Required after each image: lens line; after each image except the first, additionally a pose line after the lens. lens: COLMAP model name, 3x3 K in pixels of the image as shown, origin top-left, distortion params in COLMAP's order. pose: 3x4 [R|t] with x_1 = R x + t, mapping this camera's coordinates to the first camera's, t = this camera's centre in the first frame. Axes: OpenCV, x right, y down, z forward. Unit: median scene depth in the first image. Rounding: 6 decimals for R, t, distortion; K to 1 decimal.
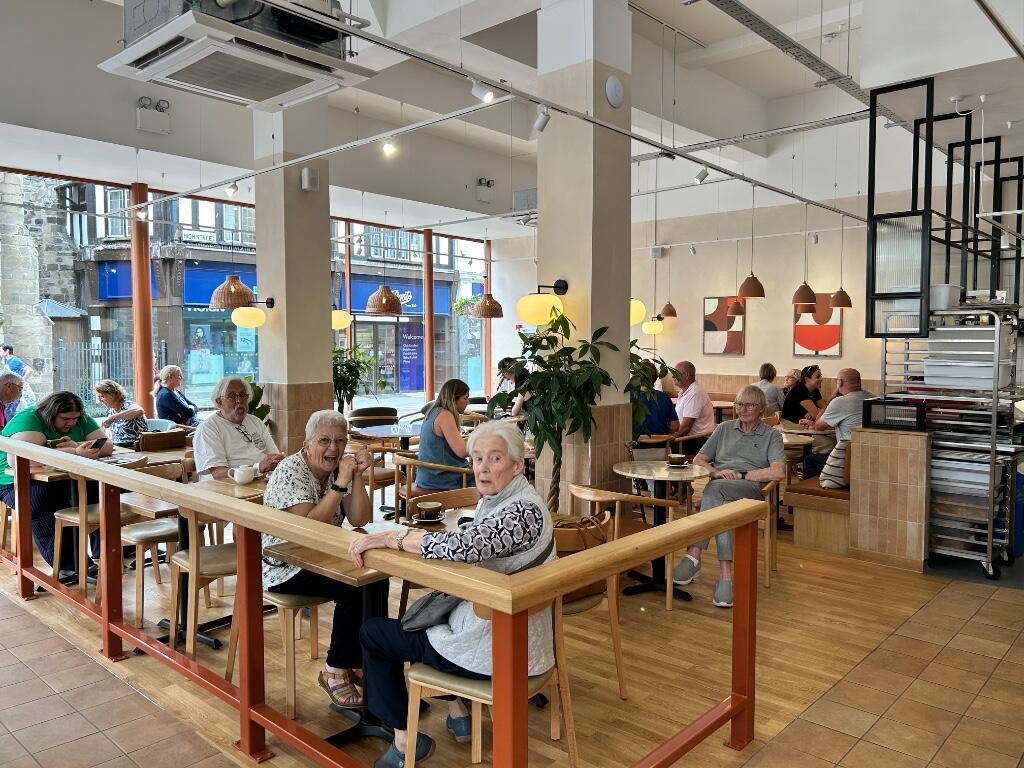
lens RADIAL K [[768.9, 0, 514.0], [0, 768.9, 376.0], [0, 0, 1]] dist [0.051419, -0.049177]
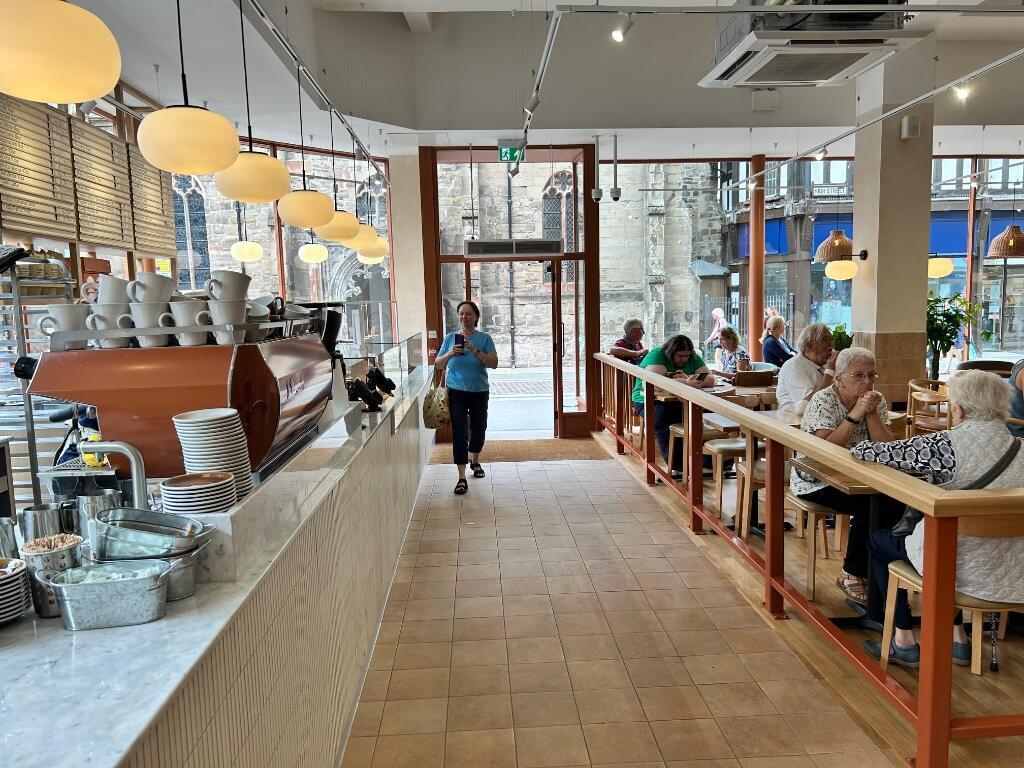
lens RADIAL K [[772.8, 0, 504.3], [0, 772.8, 386.0], [0, 0, 1]] dist [0.053319, -0.052810]
pose [[0.699176, 0.062171, -0.712241, 0.157262], [-0.009616, 0.996940, 0.077583, 0.006580], [0.714885, -0.047396, 0.697634, -0.131170]]
